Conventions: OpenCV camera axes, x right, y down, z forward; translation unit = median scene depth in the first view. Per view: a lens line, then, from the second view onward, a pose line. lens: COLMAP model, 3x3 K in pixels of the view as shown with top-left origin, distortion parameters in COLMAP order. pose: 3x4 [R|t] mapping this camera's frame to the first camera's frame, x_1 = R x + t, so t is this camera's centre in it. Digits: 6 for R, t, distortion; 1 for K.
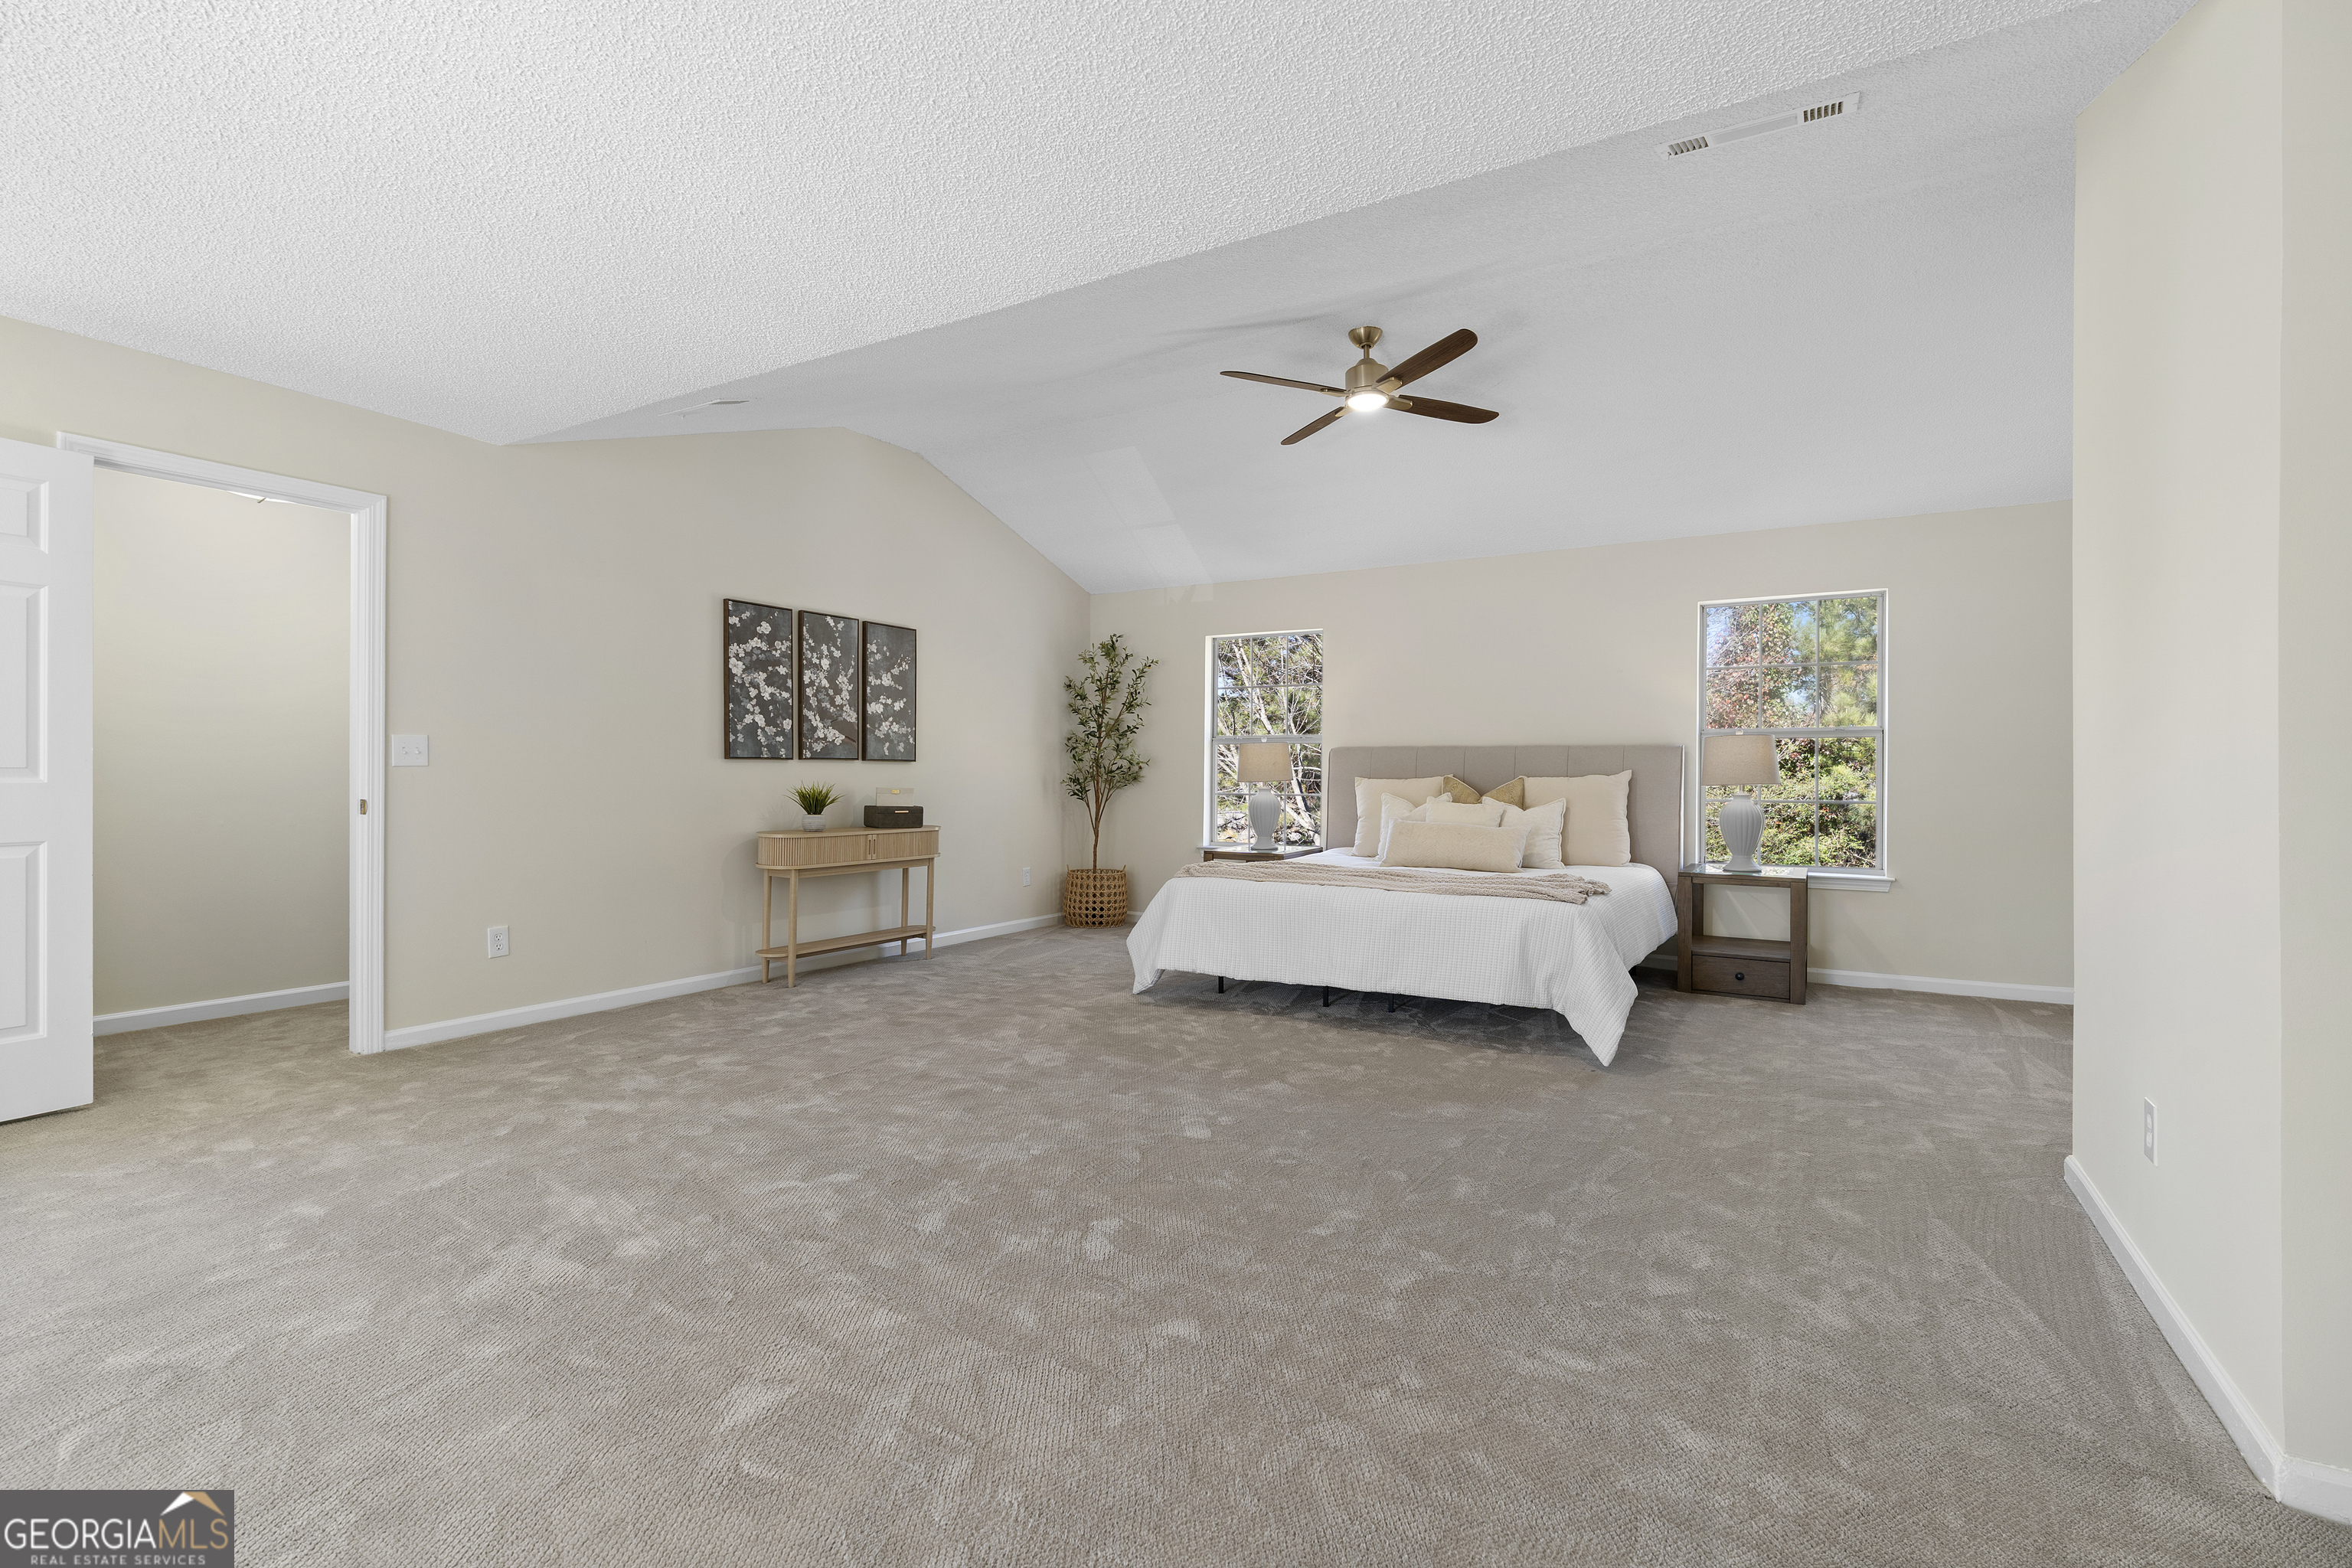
lens RADIAL K [[1067.9, 0, 1182.2], [0, 1067.9, 747.5], [0, 0, 1]] dist [-0.001156, 0.000165]
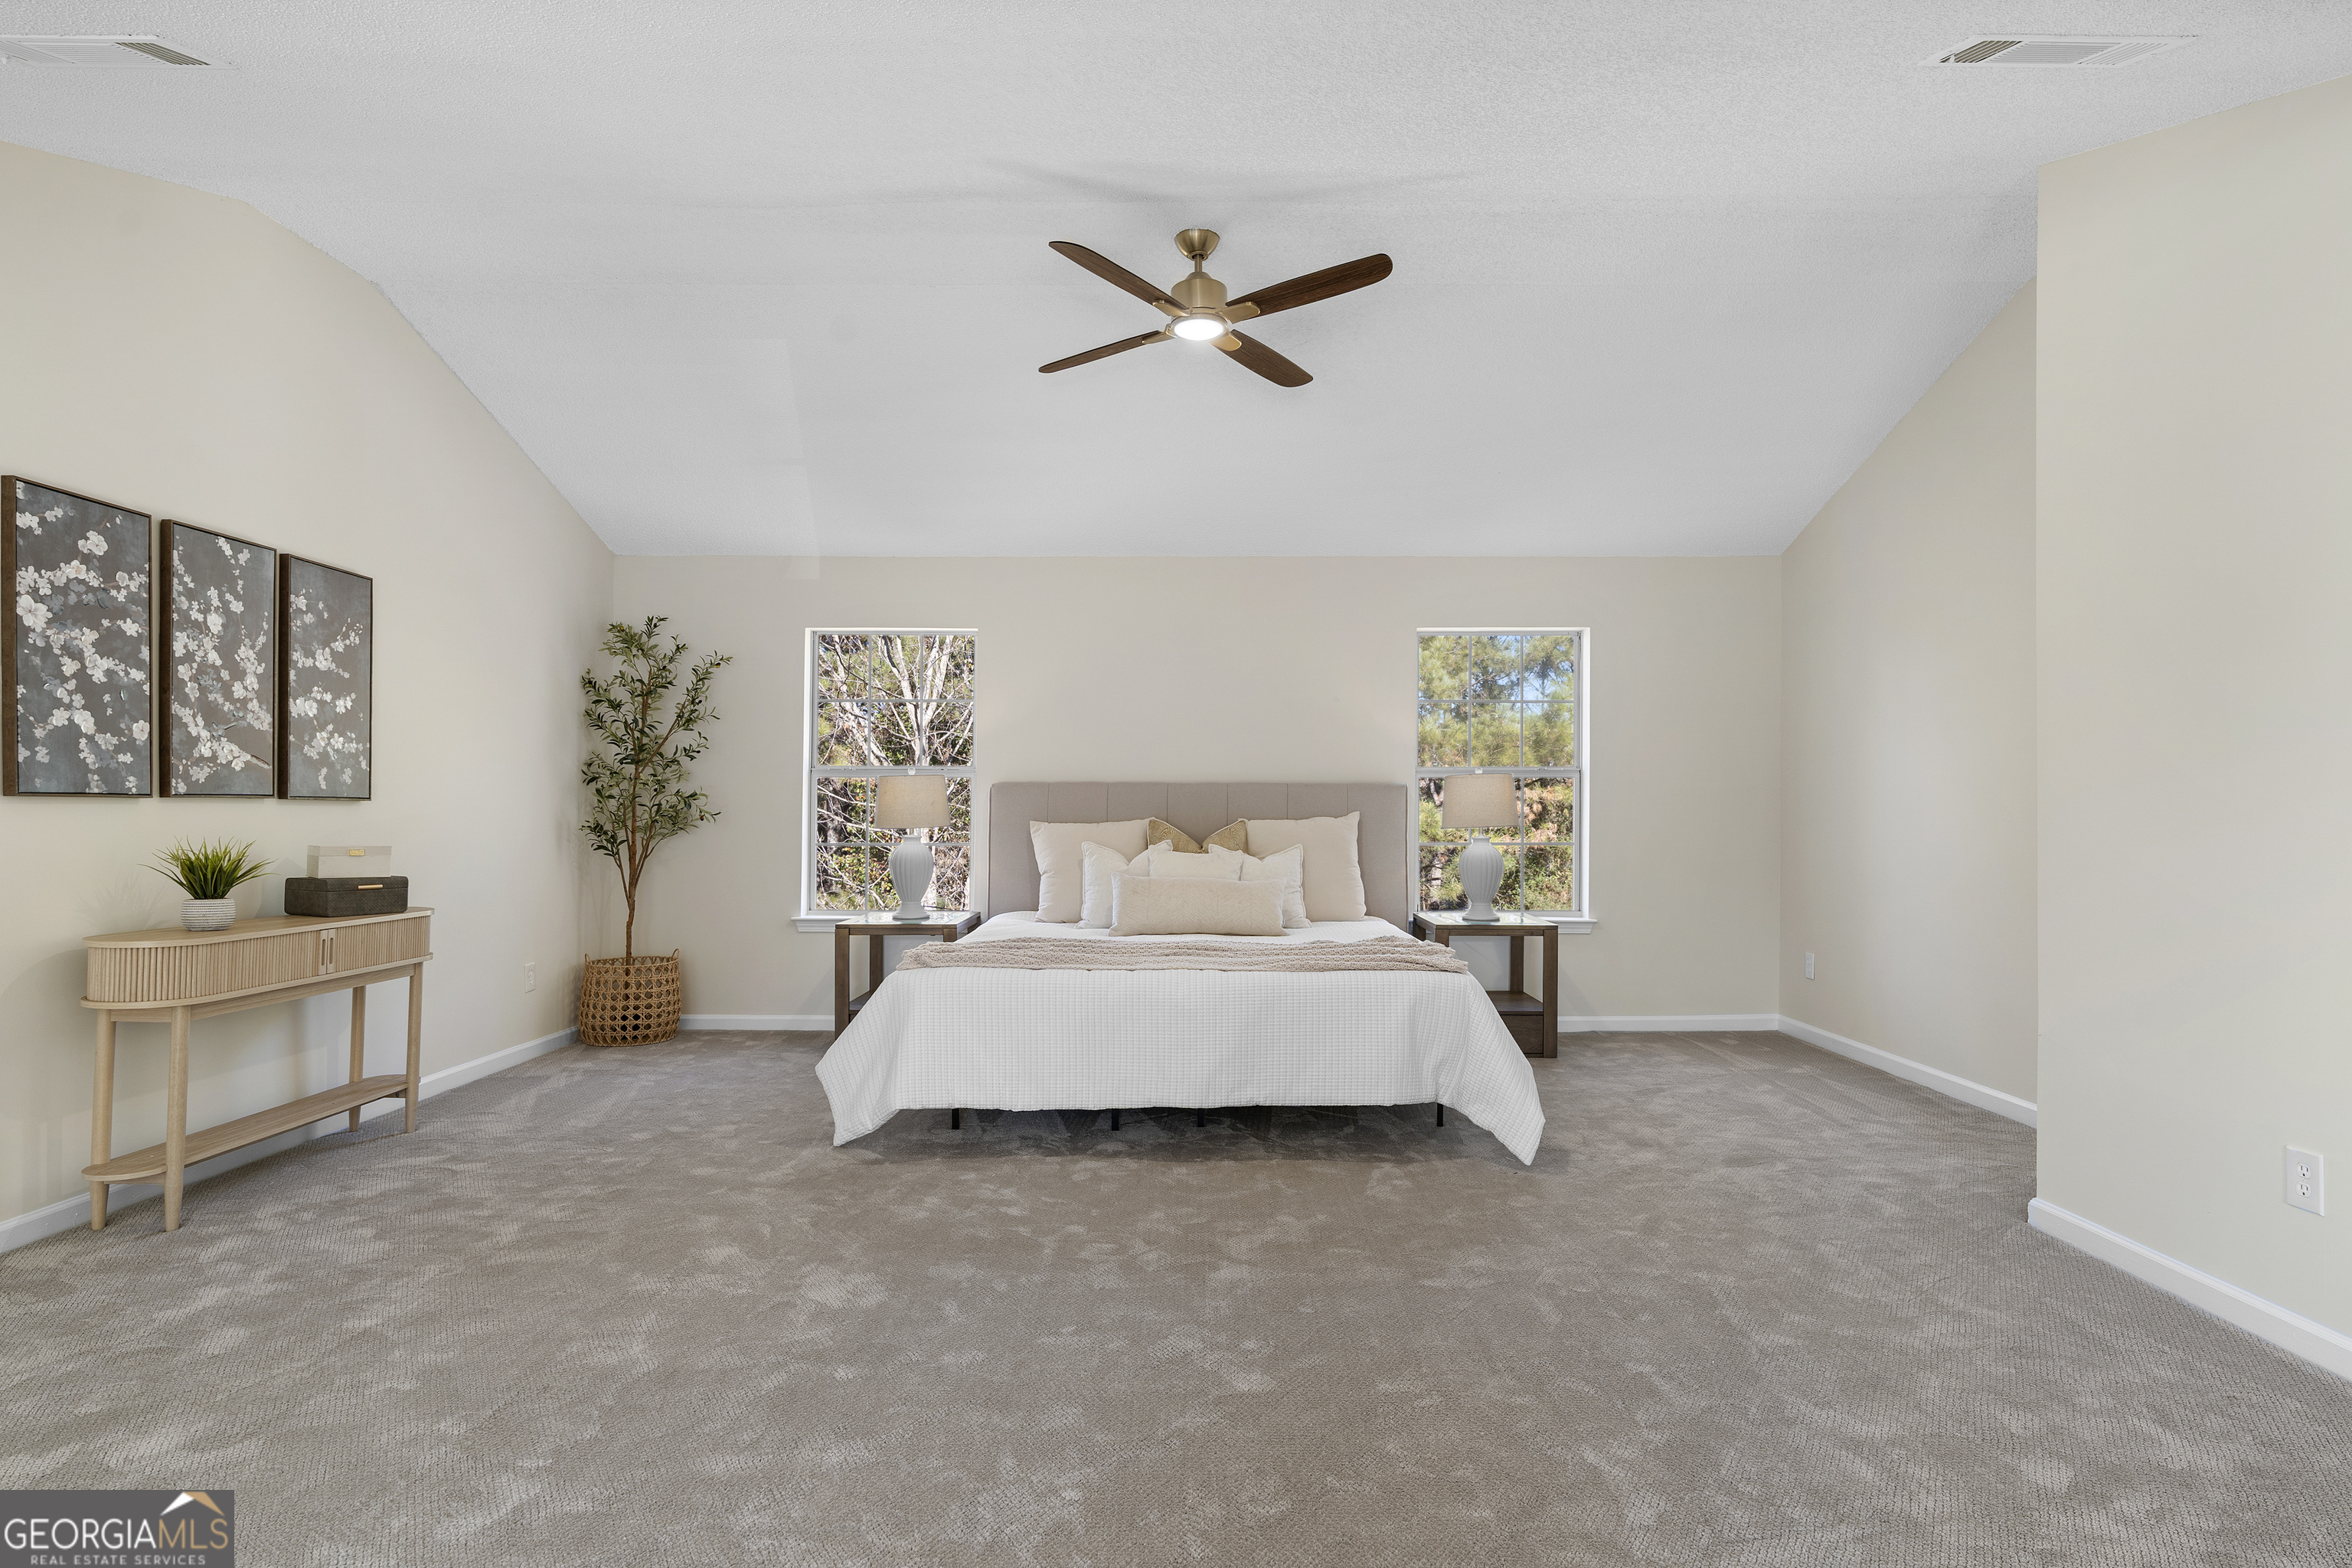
lens RADIAL K [[1187.7, 0, 1176.0], [0, 1187.7, 784.0], [0, 0, 1]] dist [-0.002944, 0.000140]
pose [[0.863138, 0.008080, 0.504904, -0.215518], [-0.008939, 0.999960, -0.000721, 0.000540], [-0.504889, -0.003891, 0.863175, 0.224507]]
